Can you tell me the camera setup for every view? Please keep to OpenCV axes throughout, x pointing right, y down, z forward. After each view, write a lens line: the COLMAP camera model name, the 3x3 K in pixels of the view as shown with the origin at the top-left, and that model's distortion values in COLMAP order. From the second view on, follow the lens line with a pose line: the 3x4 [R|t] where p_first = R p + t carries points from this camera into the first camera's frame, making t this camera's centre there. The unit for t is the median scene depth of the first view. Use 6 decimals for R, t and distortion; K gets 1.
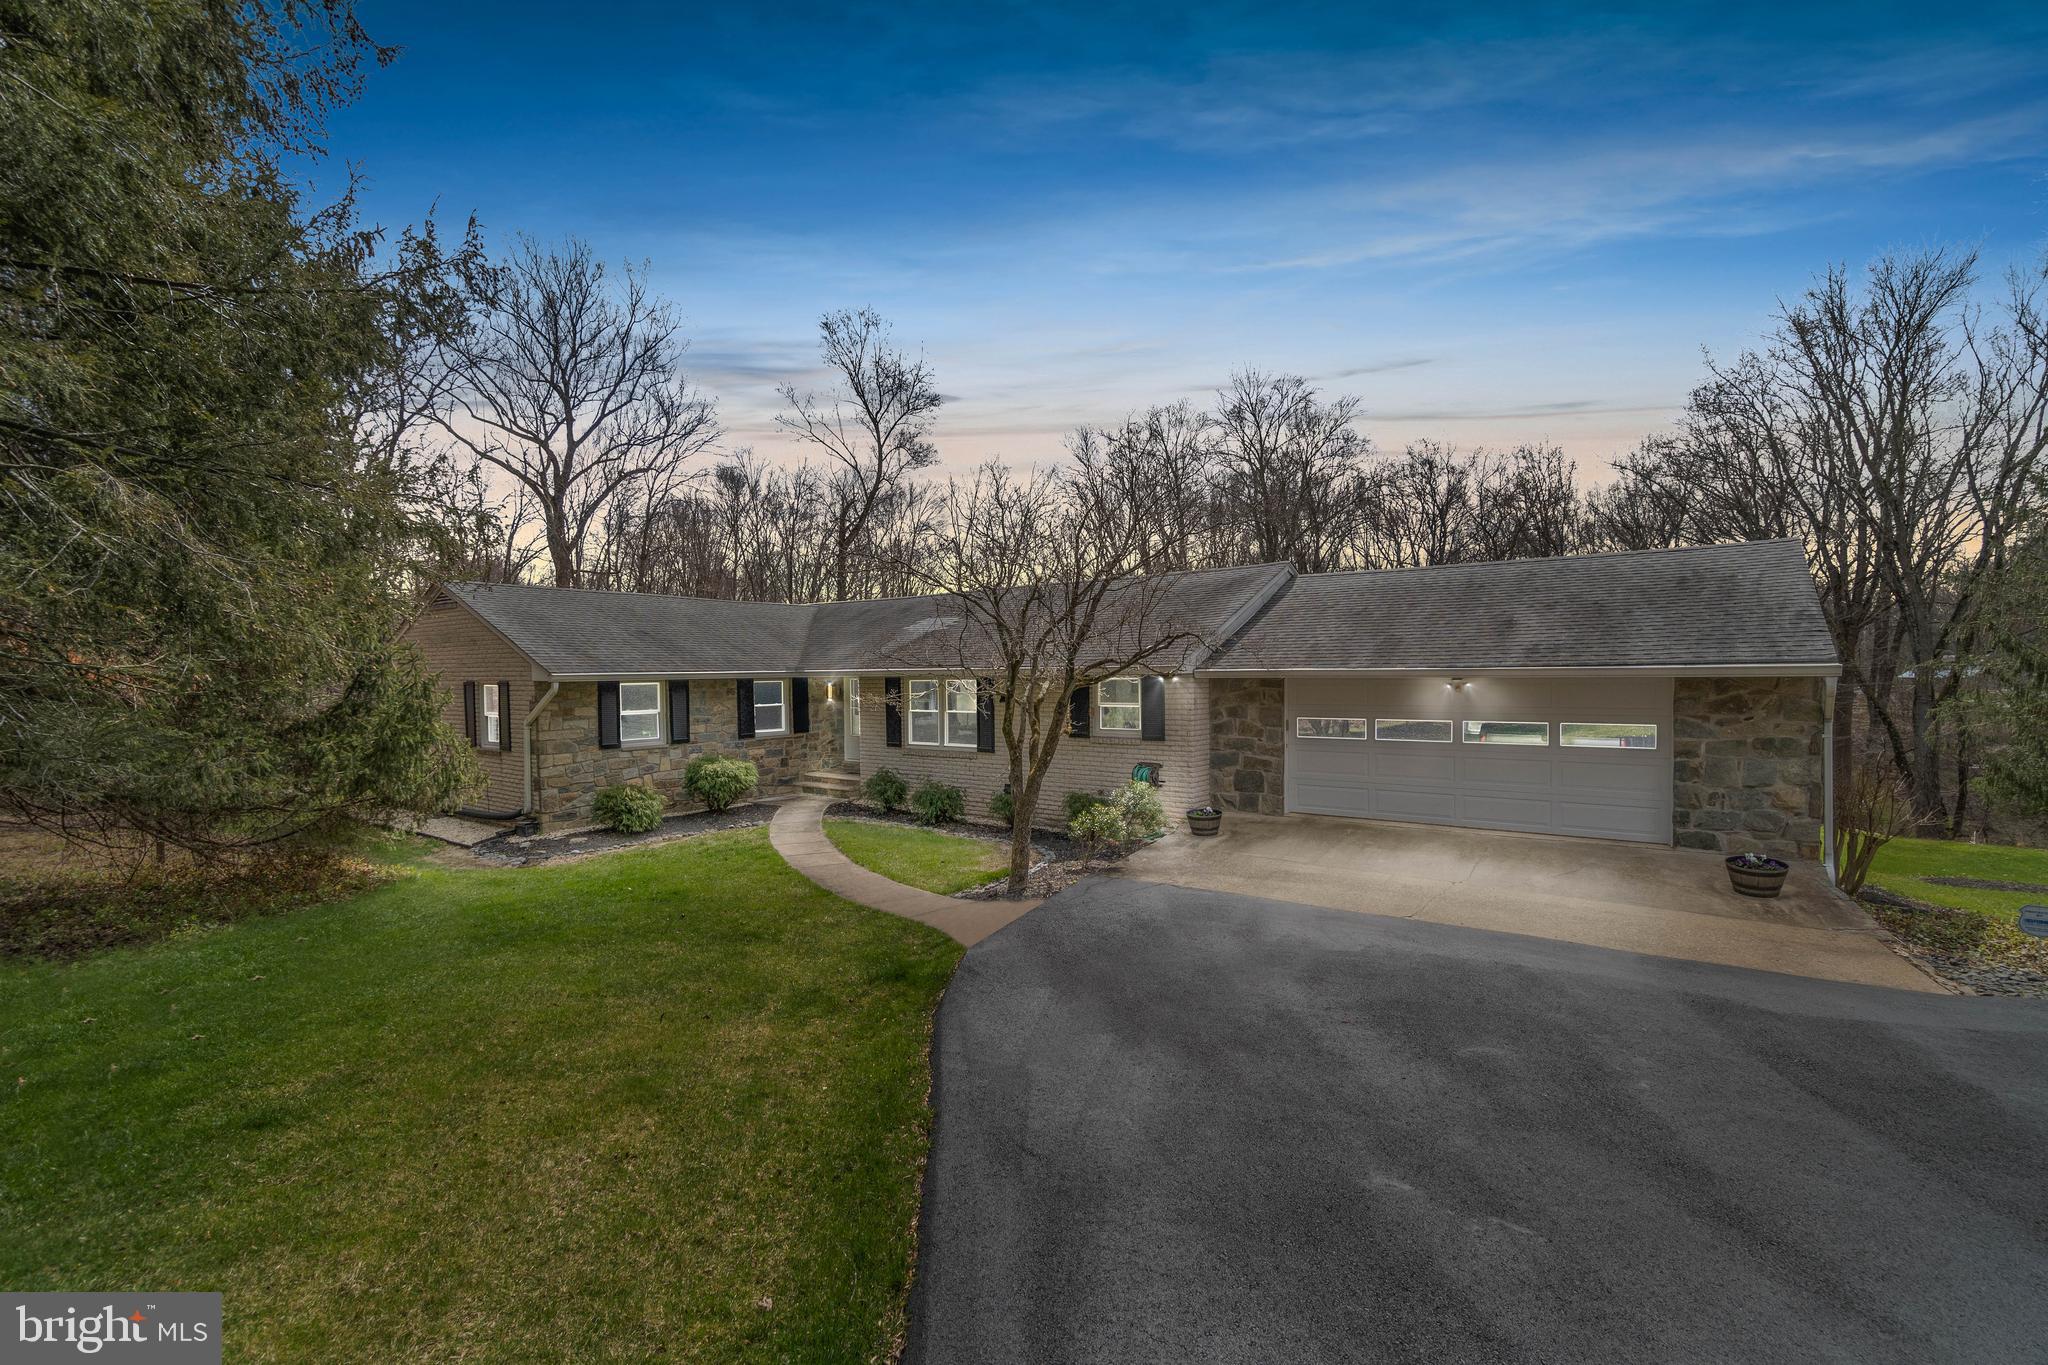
lens RADIAL K [[883.2, 0, 1021.4], [0, 883.2, 693.3], [0, 0, 1]] dist [-0.007365, 0.000544]
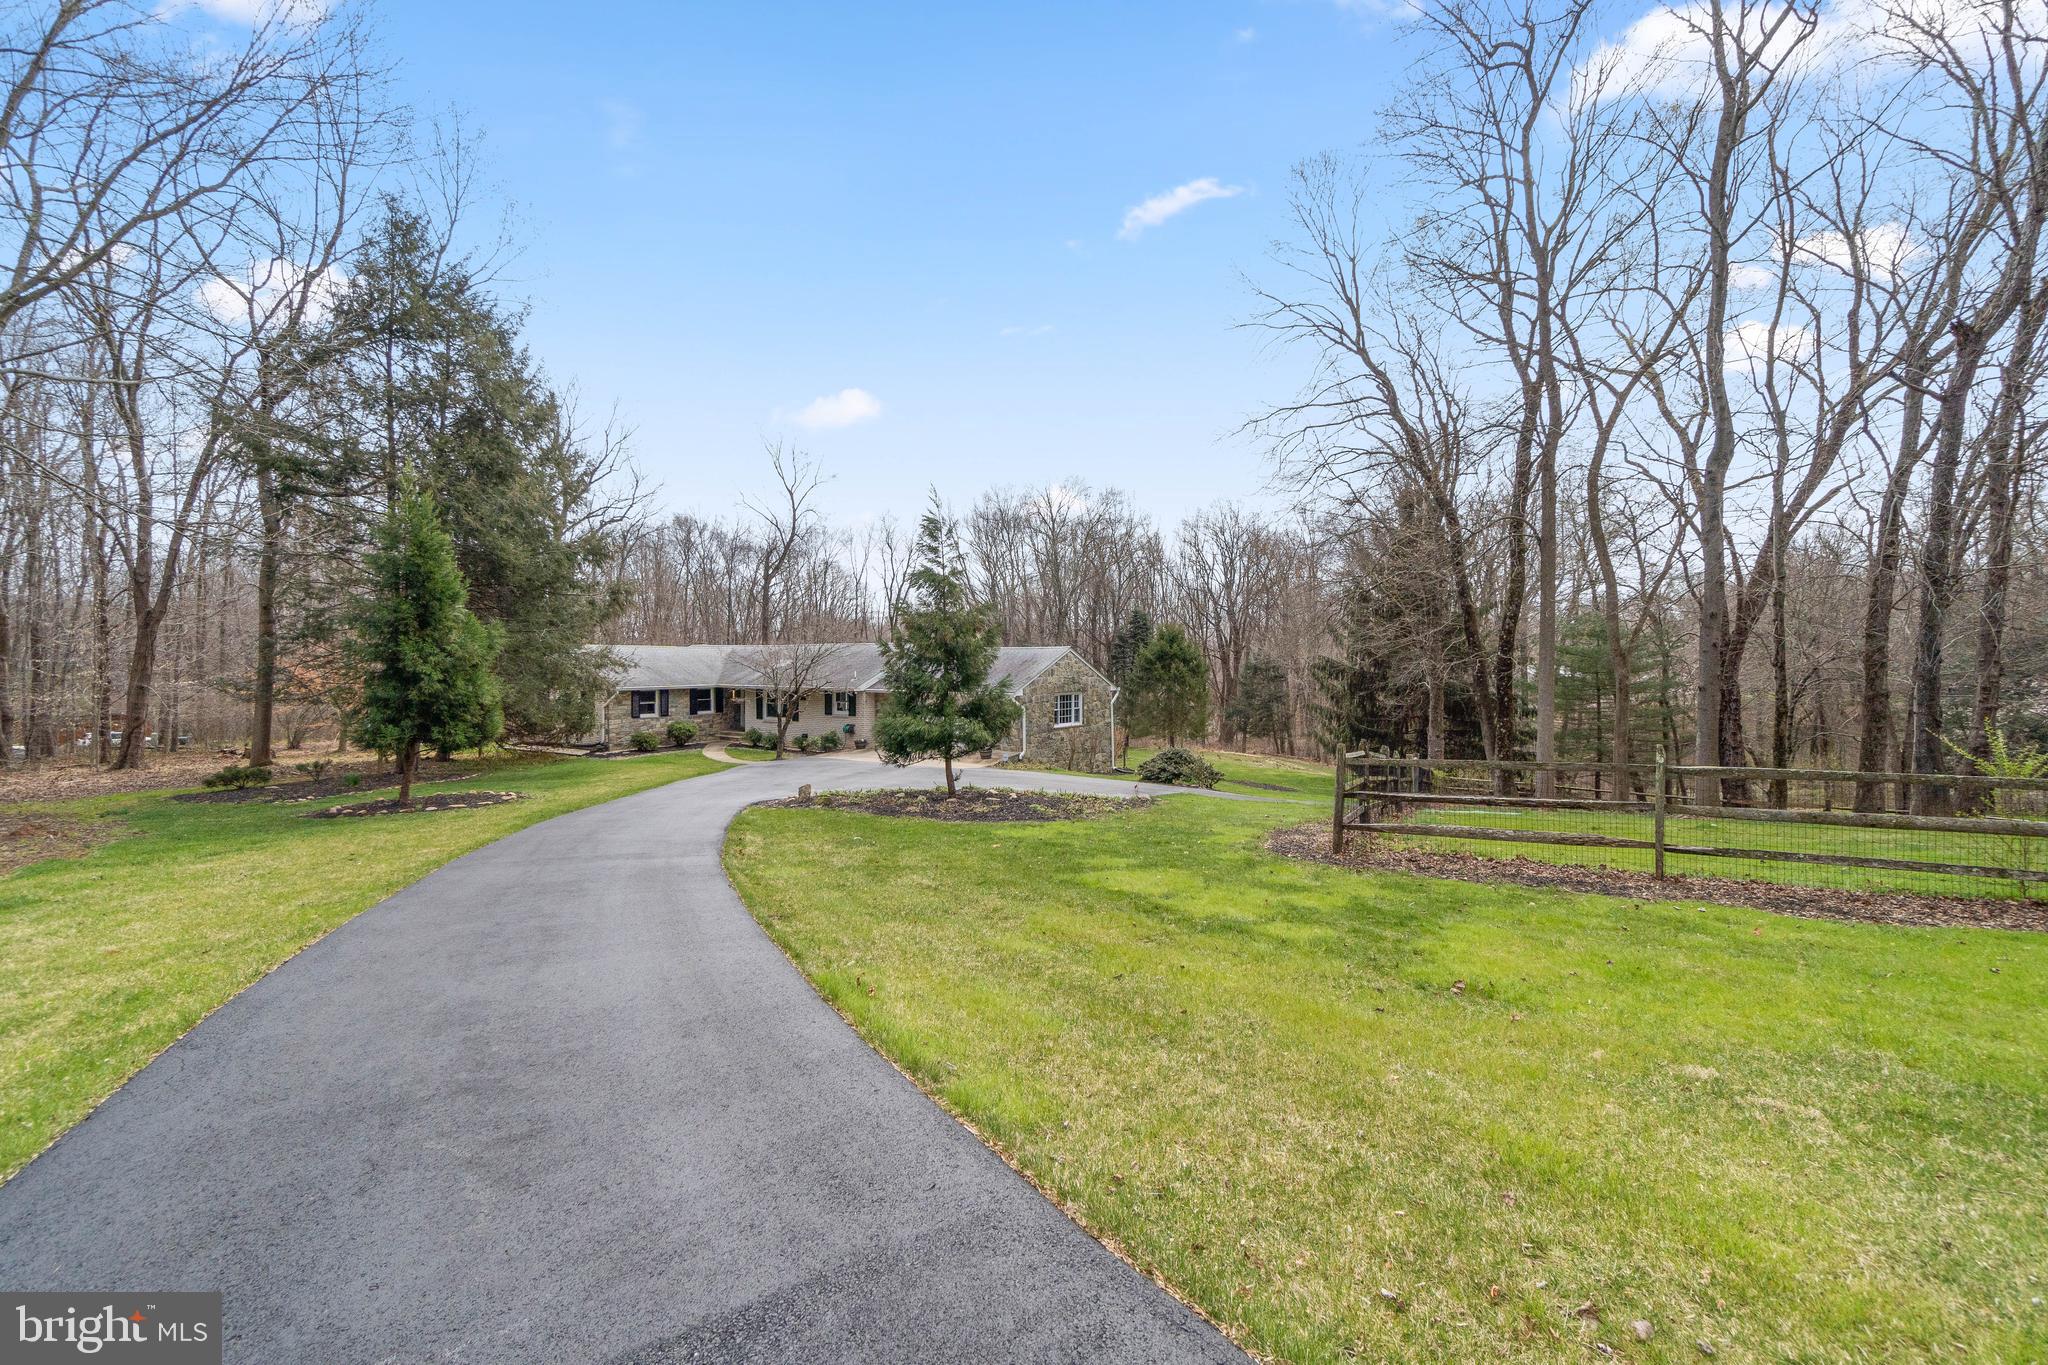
lens RADIAL K [[883.2, 0, 1027.3], [0, 883.2, 678.2], [0, 0, 1]] dist [-0.007365, 0.000544]
pose [[0.998041, 0.015886, 0.060513, 0.180209], [-0.015579, 0.999863, -0.005538, -0.019476], [-0.060593, 0.004585, 0.998152, -0.585149]]
